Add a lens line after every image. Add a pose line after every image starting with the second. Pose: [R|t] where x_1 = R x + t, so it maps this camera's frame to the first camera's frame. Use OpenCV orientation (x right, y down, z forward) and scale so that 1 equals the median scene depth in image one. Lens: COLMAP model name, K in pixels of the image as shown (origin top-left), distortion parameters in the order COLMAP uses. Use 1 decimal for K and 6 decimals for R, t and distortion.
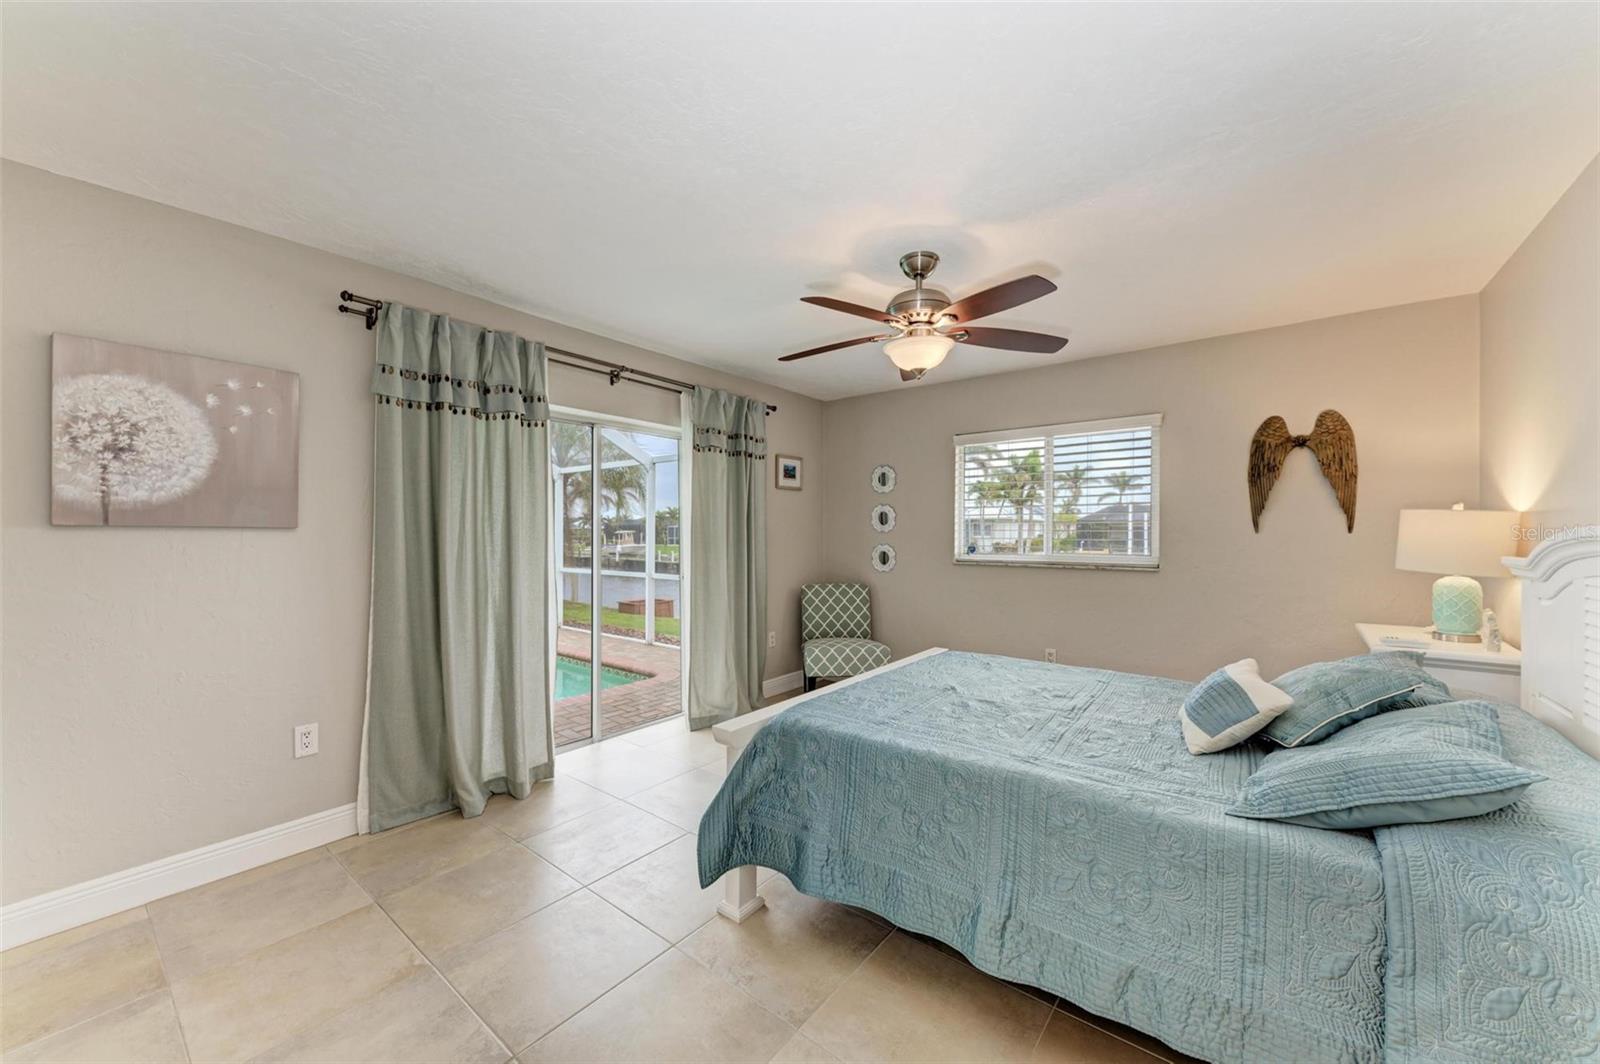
lens RADIAL K [[597.0, 0, 793.9], [0, 597.0, 530.7], [0, 0, 1]] dist [-0.000180, 0.000021]
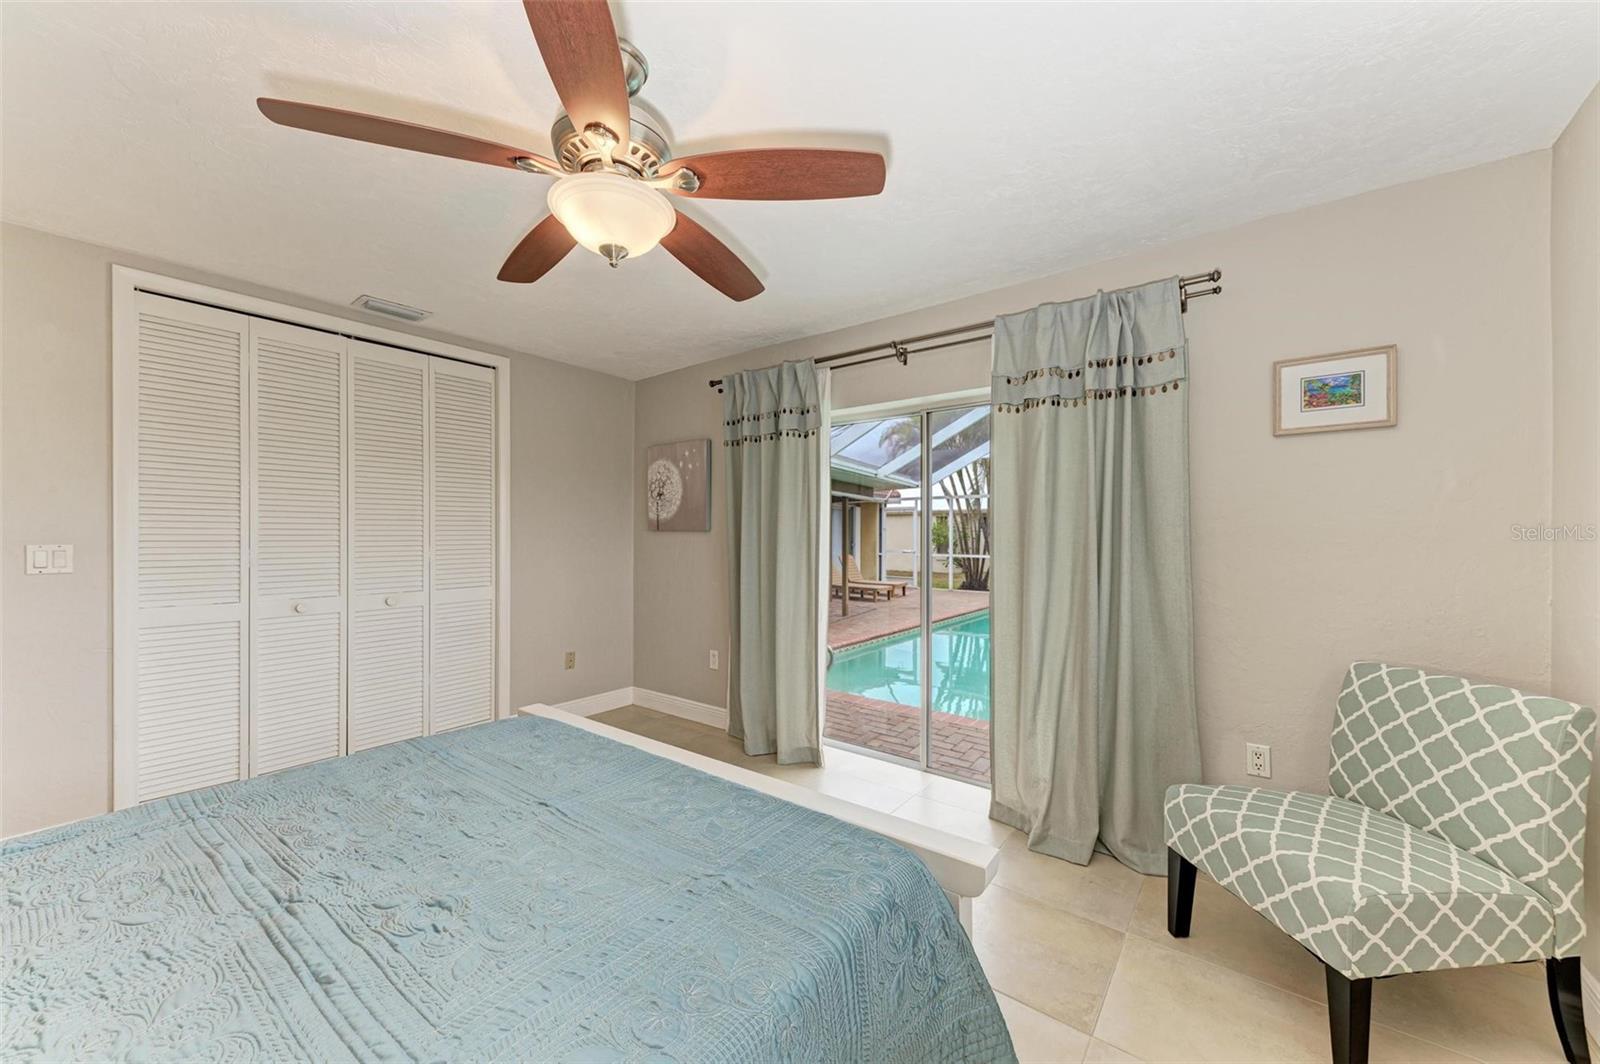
lens RADIAL K [[597.0, 0, 793.9], [0, 597.0, 530.7], [0, 0, 1]] dist [-0.000180, 0.000021]
pose [[0.008927, 0.004515, -0.999950, 0.636997], [0.013143, 0.999903, 0.004632, -0.007803], [0.999874, -0.013184, 0.008867, 0.926615]]
